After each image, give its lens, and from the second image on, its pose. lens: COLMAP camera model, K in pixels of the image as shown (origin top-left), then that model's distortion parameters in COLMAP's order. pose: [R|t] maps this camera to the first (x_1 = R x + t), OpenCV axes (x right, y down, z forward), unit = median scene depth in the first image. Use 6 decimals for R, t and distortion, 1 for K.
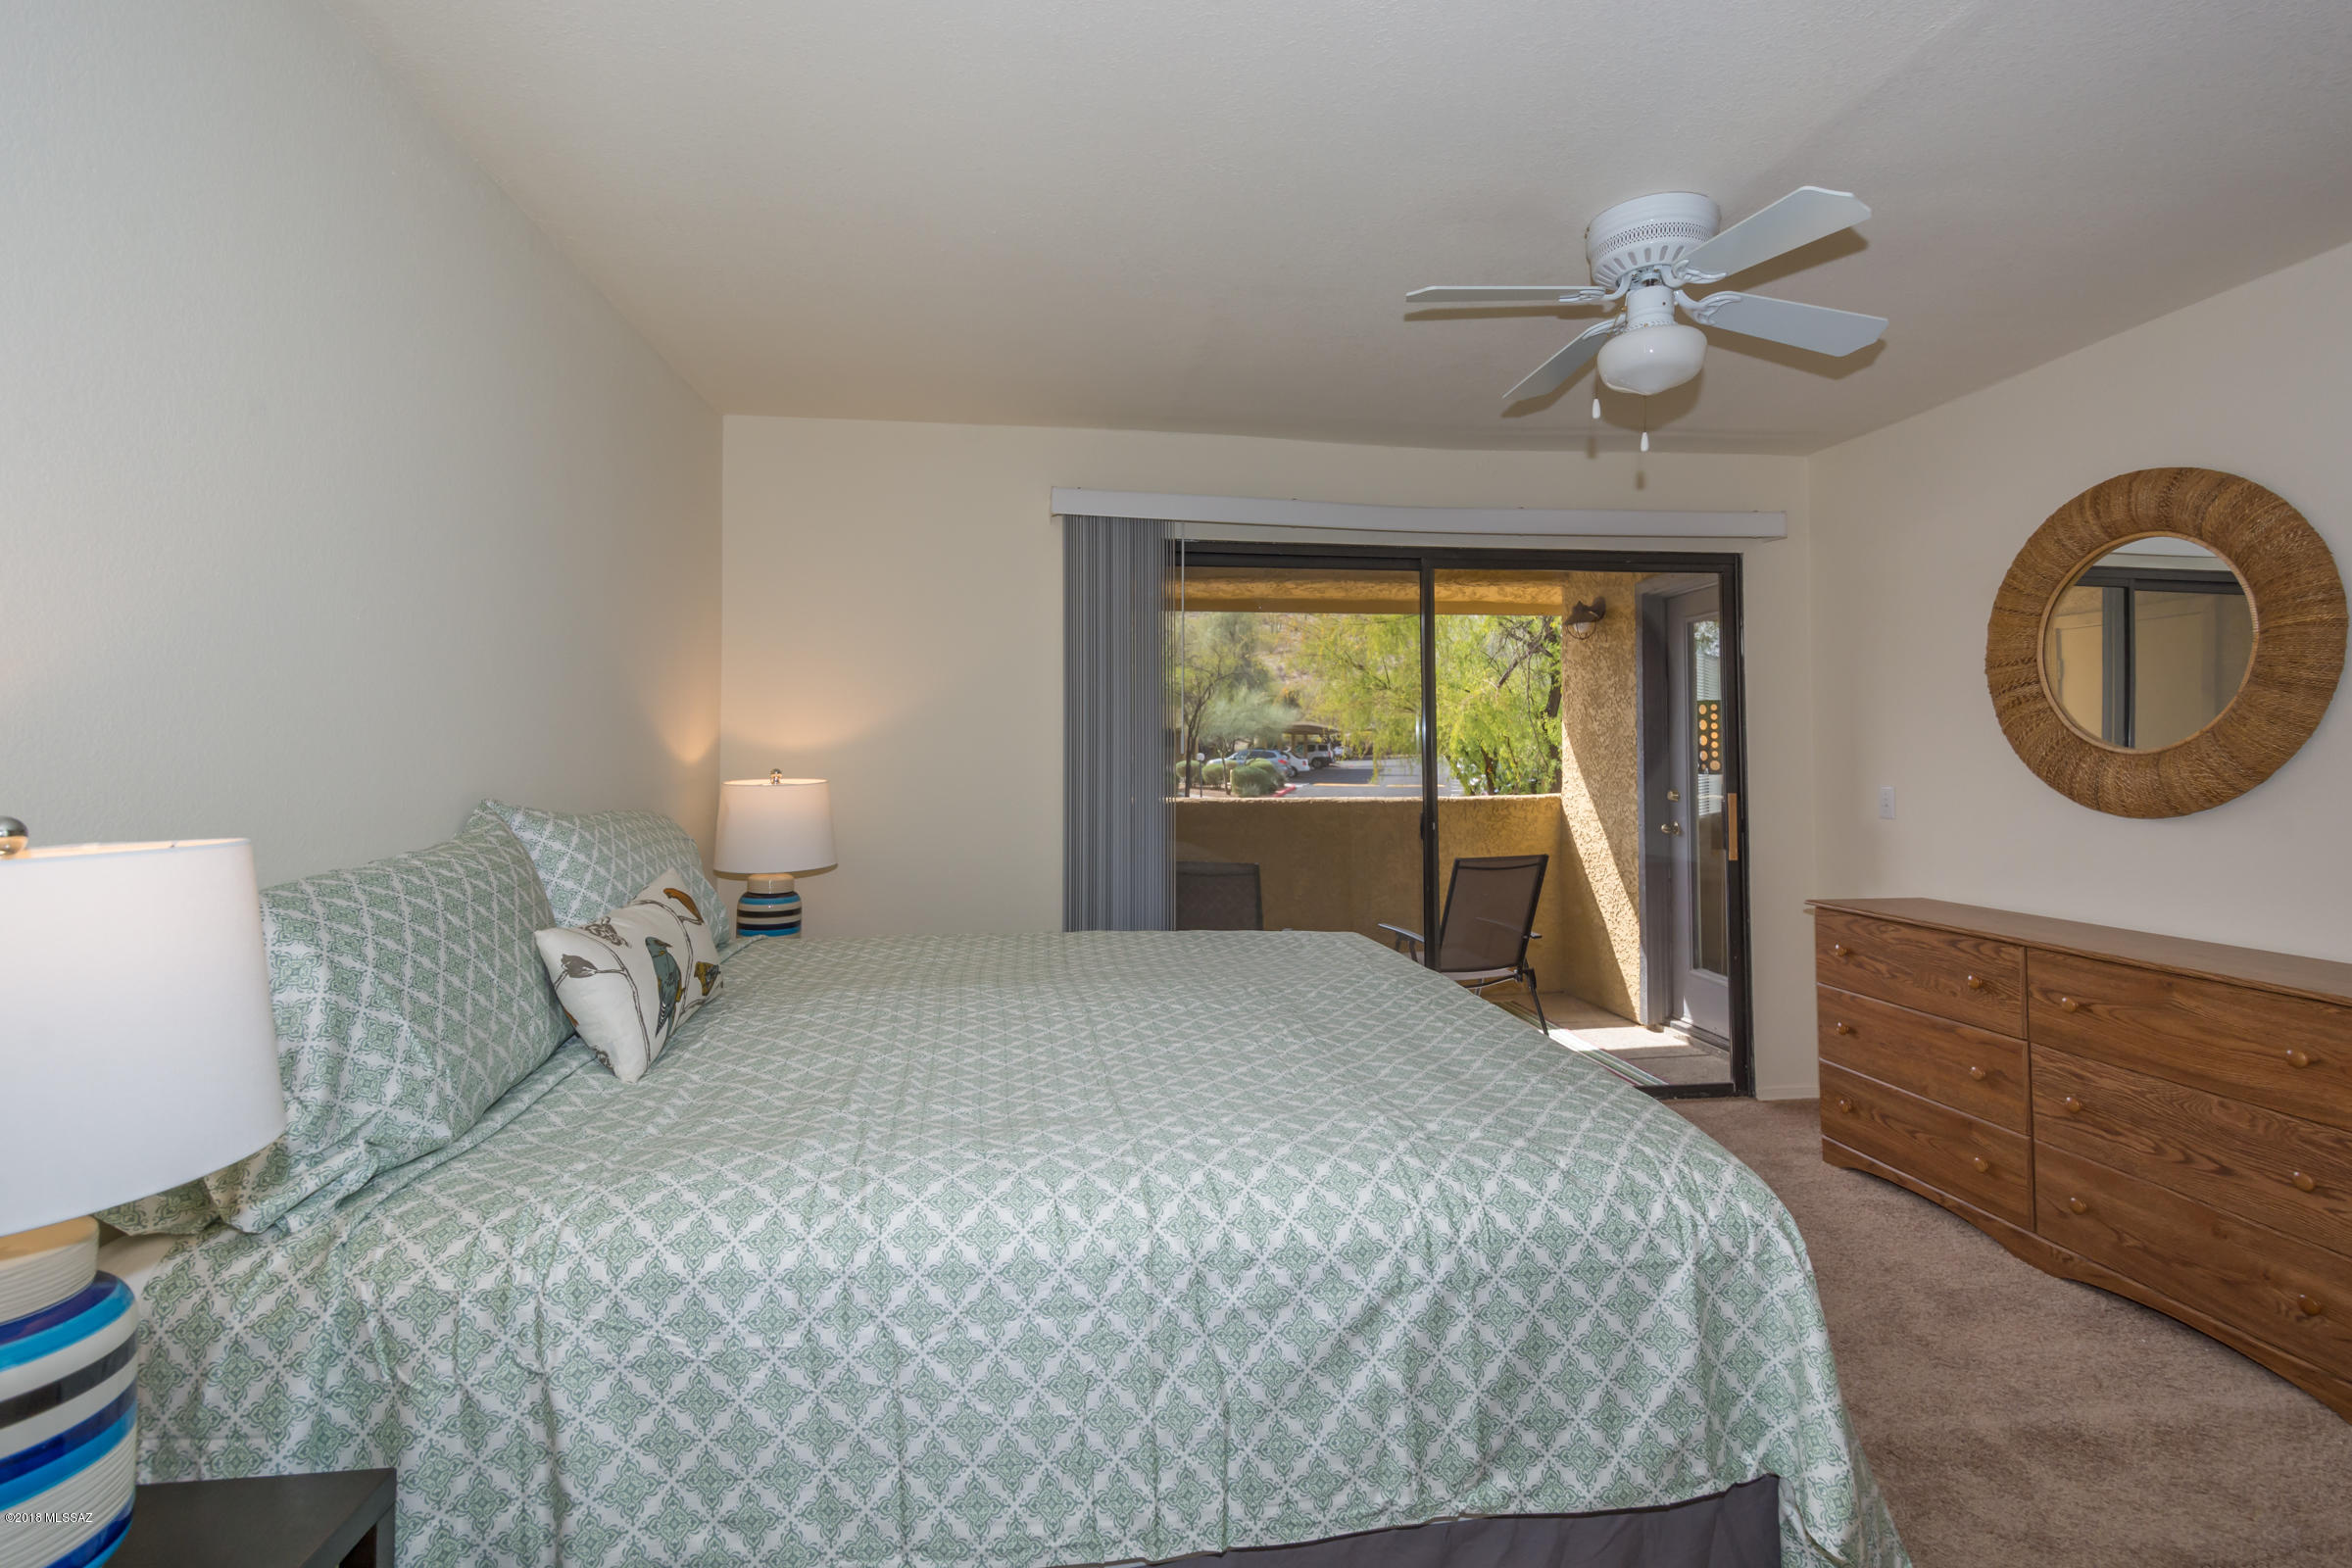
lens RADIAL K [[1048.3, 0, 1172.5], [0, 1048.3, 714.0], [0, 0, 1]] dist [0.001390, -0.000219]
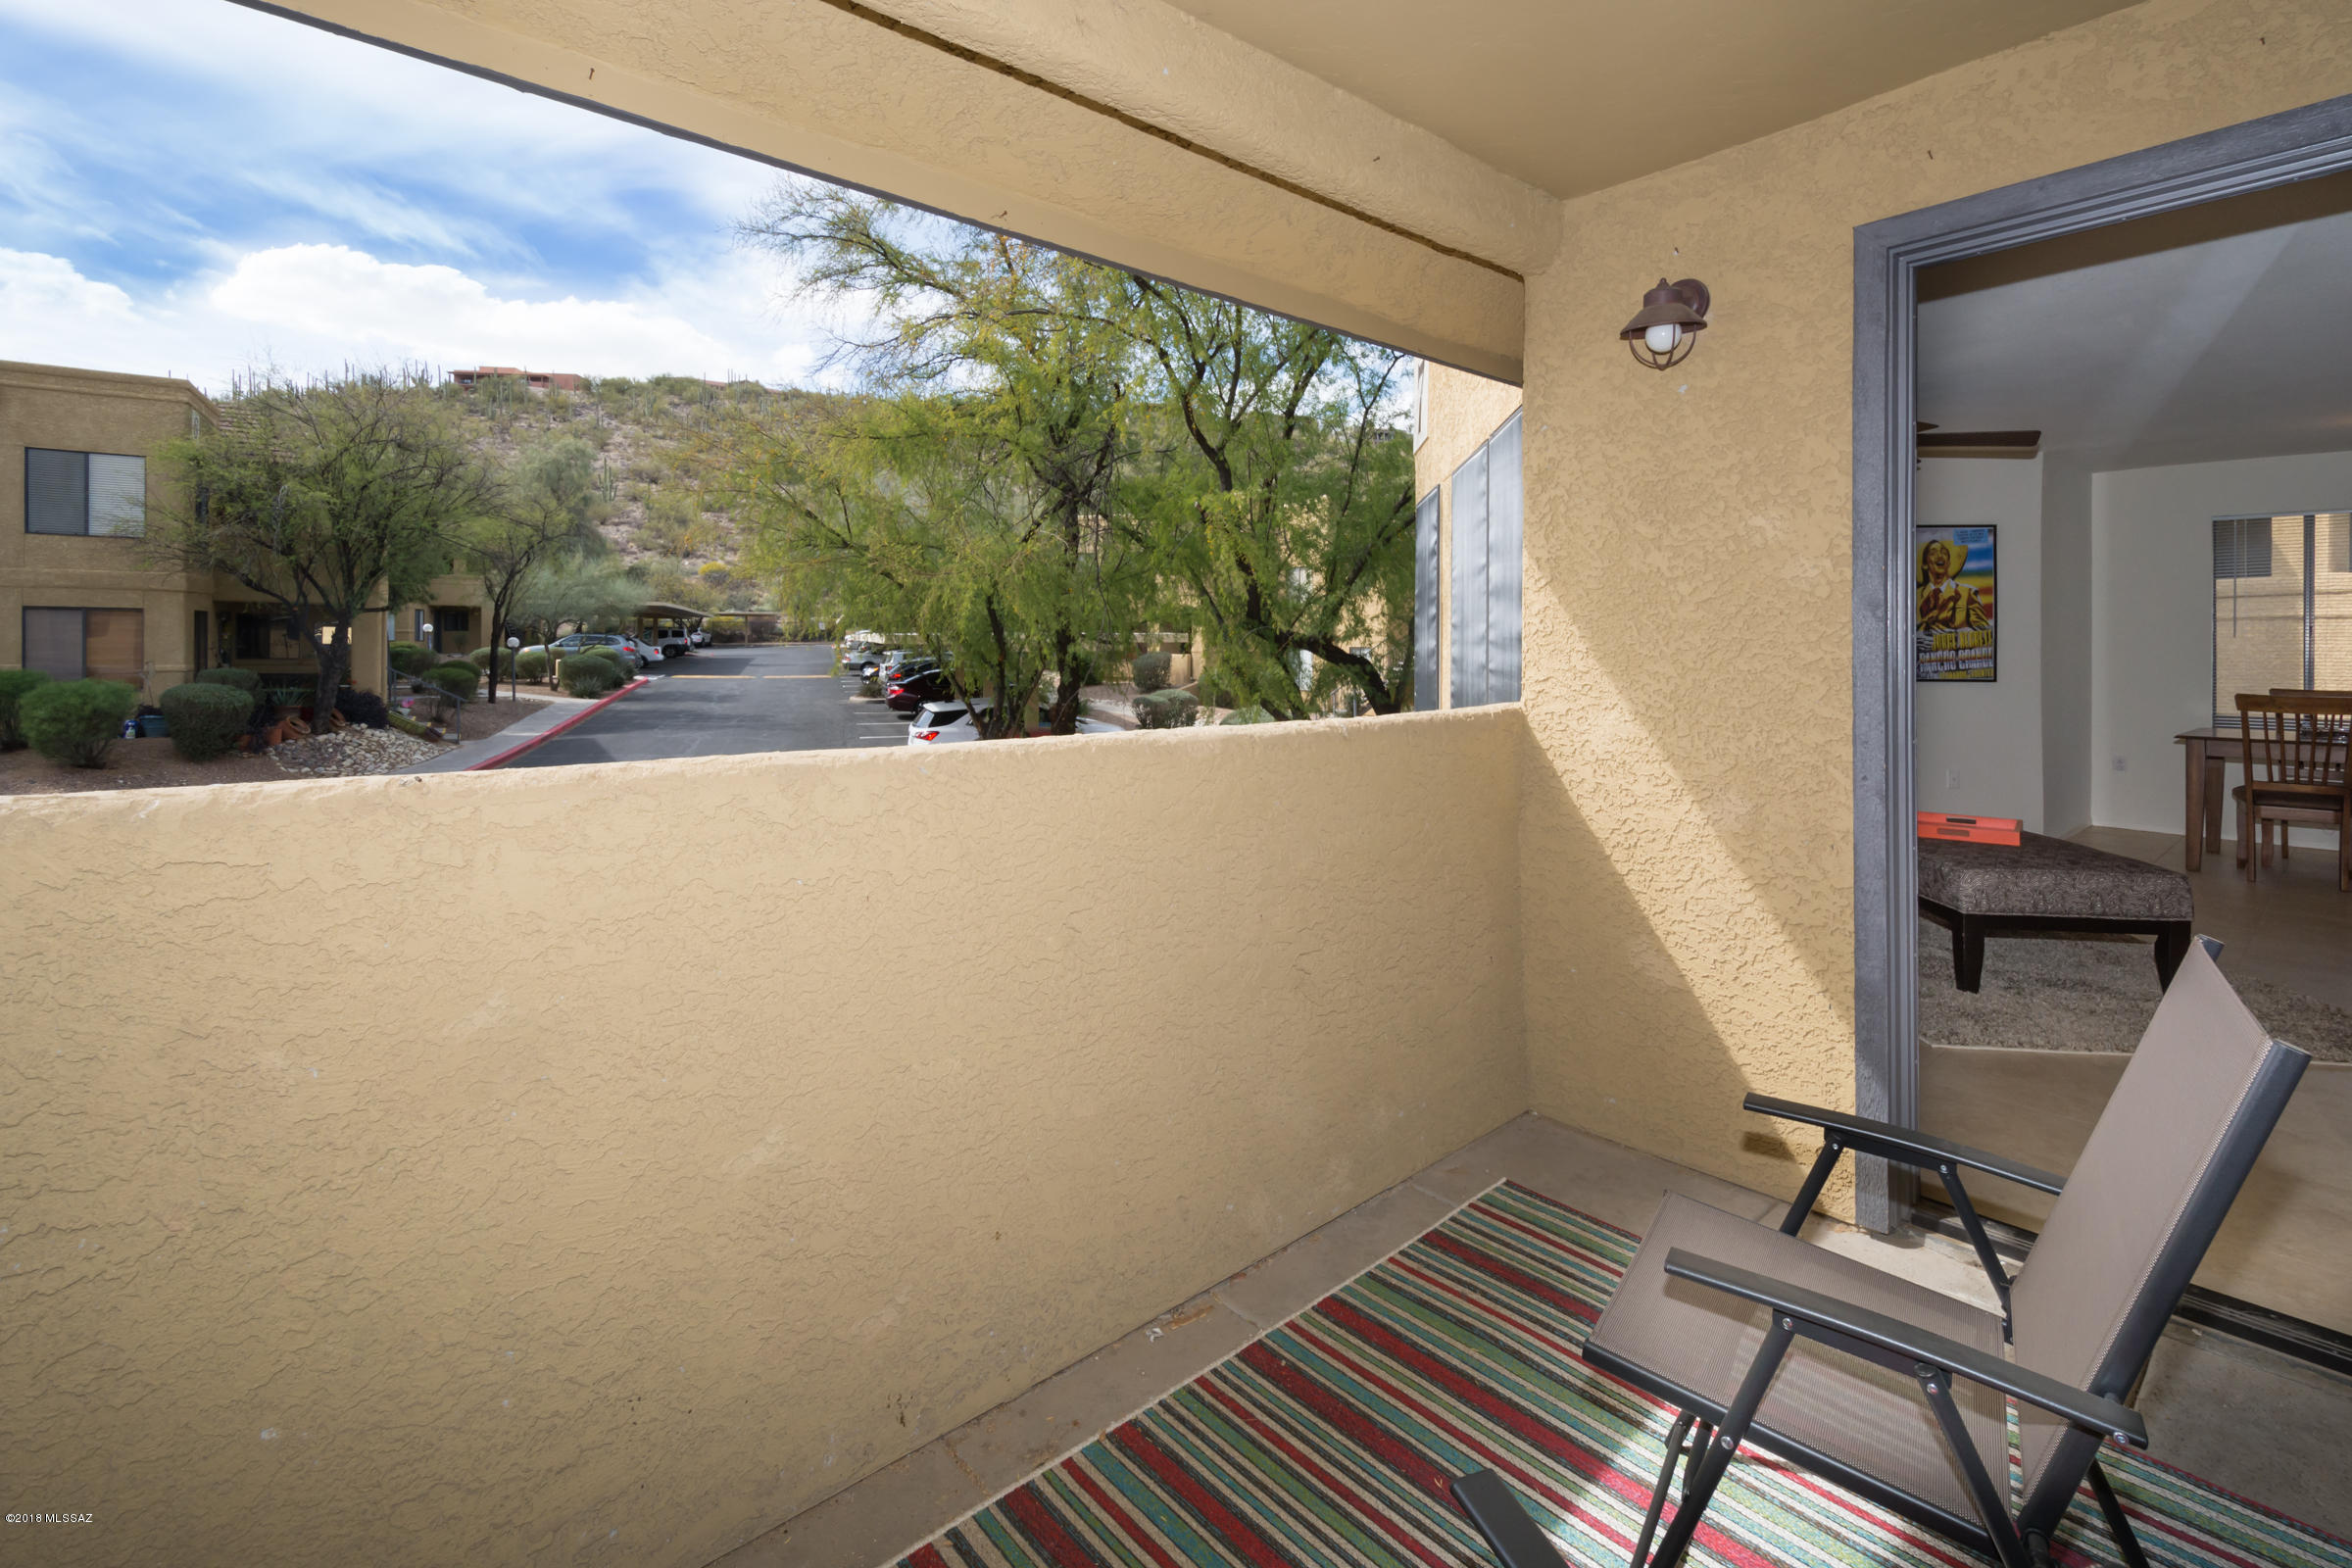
lens RADIAL K [[1051.8, 0, 1180.4], [0, 1051.8, 637.9], [0, 0, 1]] dist [0.000698, -0.000298]
pose [[0.825023, 0.008888, 0.565029, -0.141974], [-0.027712, 0.999310, 0.024744, 0.158404], [-0.564419, -0.036073, 0.824700, 2.865443]]
